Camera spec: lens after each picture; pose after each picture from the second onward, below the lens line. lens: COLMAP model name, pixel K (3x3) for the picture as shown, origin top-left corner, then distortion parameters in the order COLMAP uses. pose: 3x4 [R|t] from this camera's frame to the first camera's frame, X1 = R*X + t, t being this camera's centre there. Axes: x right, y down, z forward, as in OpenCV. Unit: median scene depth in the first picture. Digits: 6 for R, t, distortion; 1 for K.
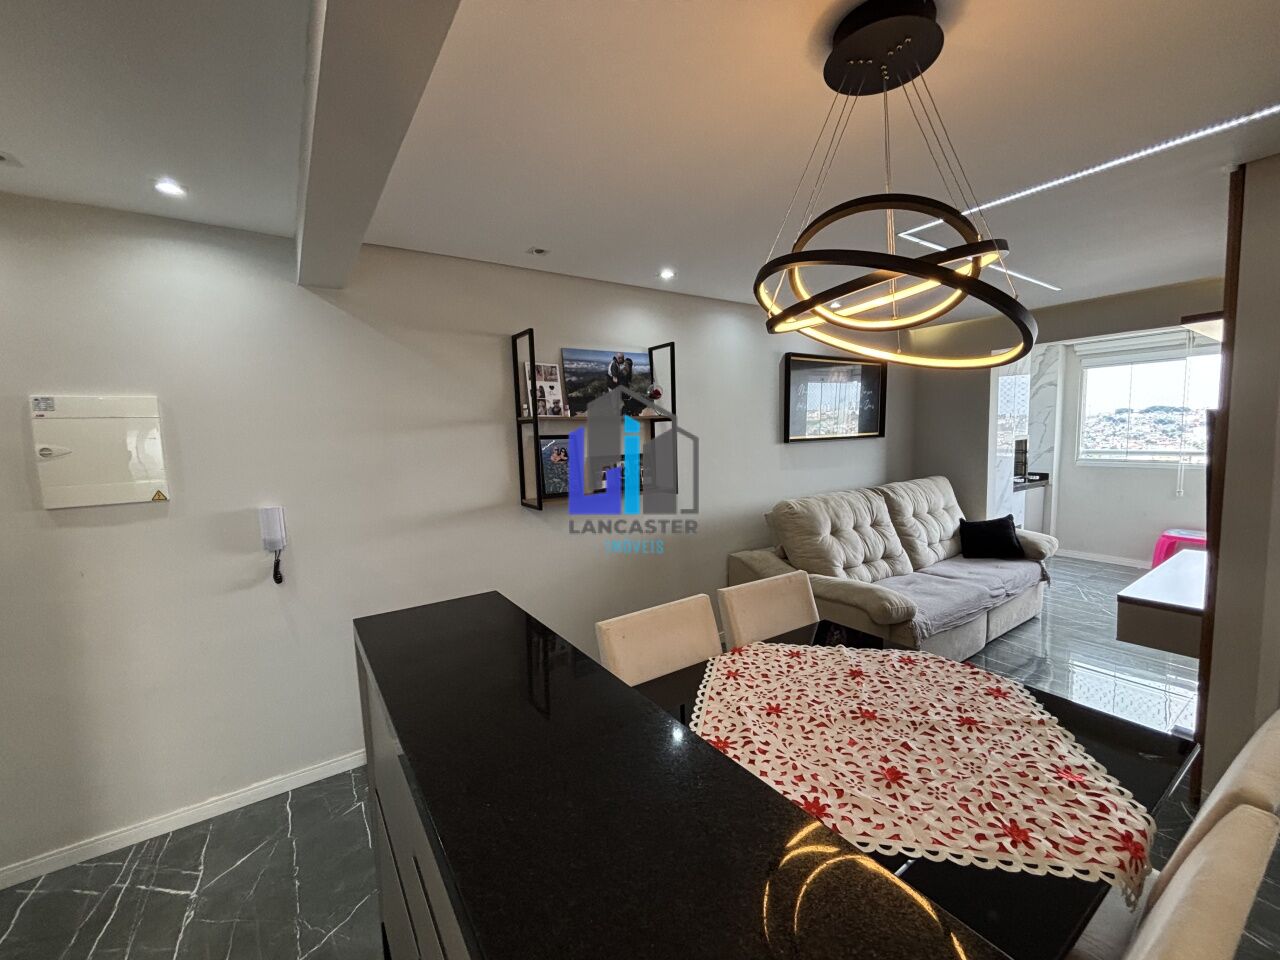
lens RADIAL K [[514.9, 0, 637.0], [0, 514.9, 476.8], [0, 0, 1]] dist [0.000991, -0.000523]
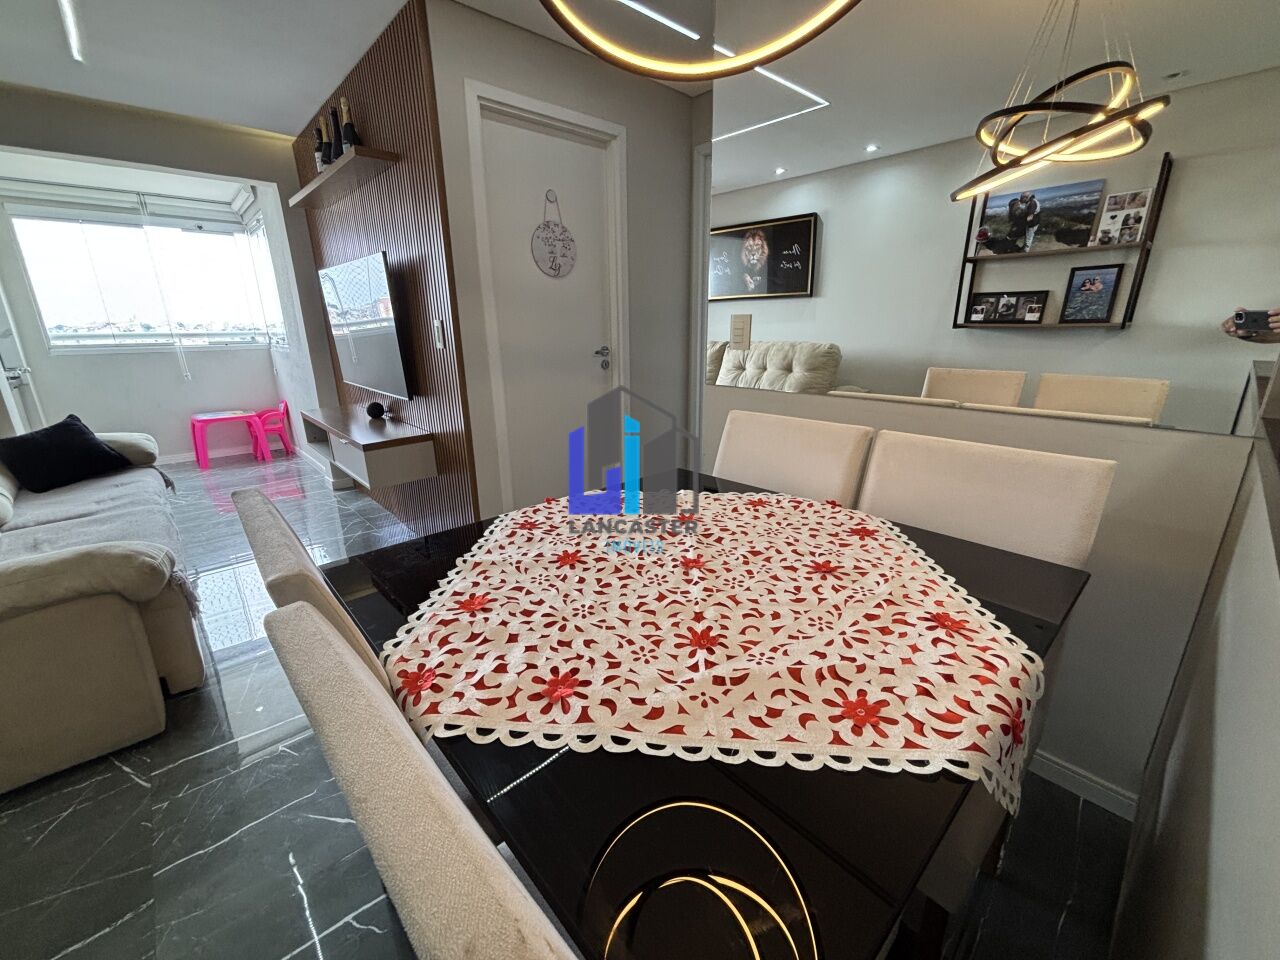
lens RADIAL K [[514.9, 0, 637.0], [0, 514.9, 476.8], [0, 0, 1]] dist [0.000991, -0.000523]
pose [[-0.132645, -0.259258, 0.956656, -0.178268], [0.101360, 0.956576, 0.273291, 0.120672], [-0.985967, 0.133218, -0.100606, 0.993216]]
